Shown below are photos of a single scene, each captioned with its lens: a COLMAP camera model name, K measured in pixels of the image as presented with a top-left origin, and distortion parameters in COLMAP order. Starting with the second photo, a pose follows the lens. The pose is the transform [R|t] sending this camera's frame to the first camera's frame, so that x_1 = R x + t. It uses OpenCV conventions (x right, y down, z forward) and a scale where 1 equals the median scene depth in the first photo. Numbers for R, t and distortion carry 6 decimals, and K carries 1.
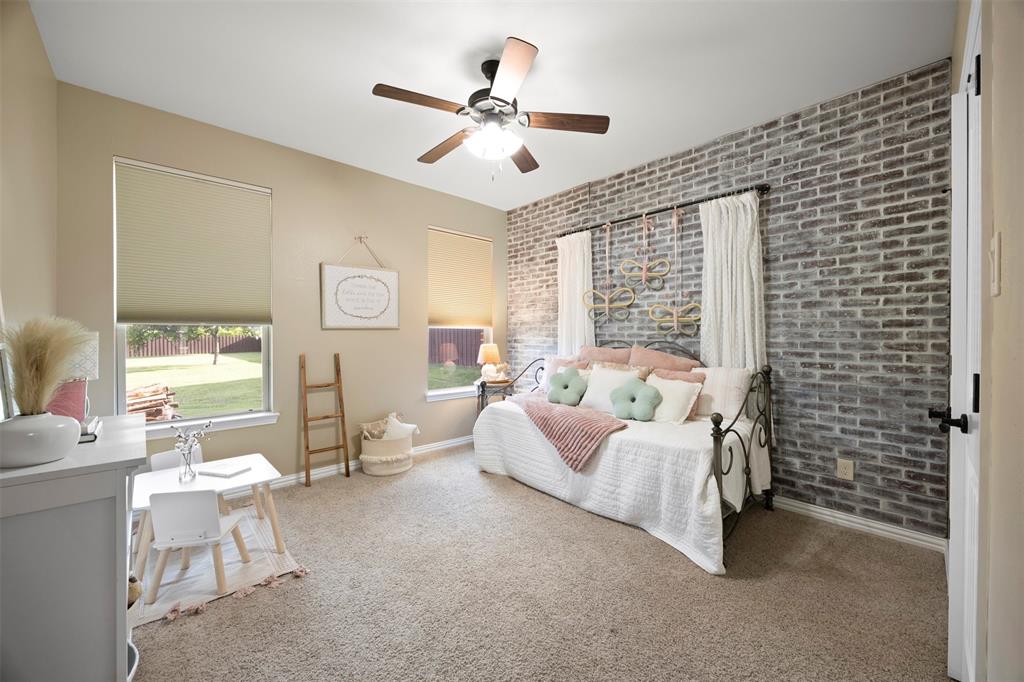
lens RADIAL K [[390.4, 0, 510.4], [0, 390.4, 339.0], [0, 0, 1]] dist [0.000137, -0.000480]
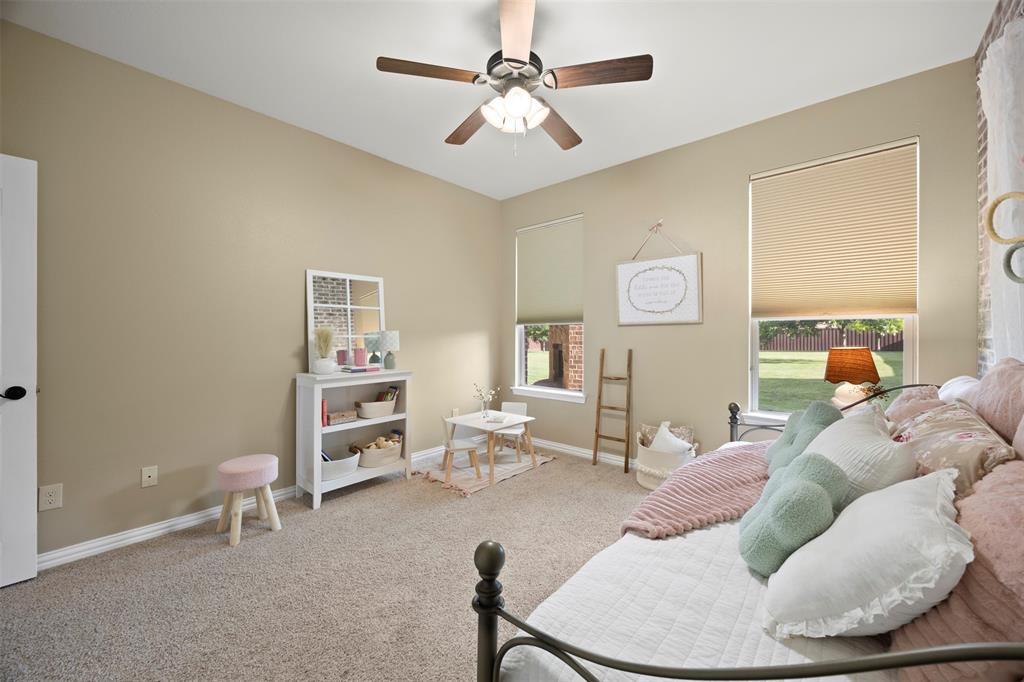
lens RADIAL K [[390.4, 0, 510.4], [0, 390.4, 334.1], [0, 0, 1]] dist [0.000137, -0.000480]
pose [[0.089174, 0.003917, -0.996008, 0.542679], [-0.006516, 0.999973, 0.003349, -0.004330], [0.995995, 0.006192, 0.089197, 0.603261]]
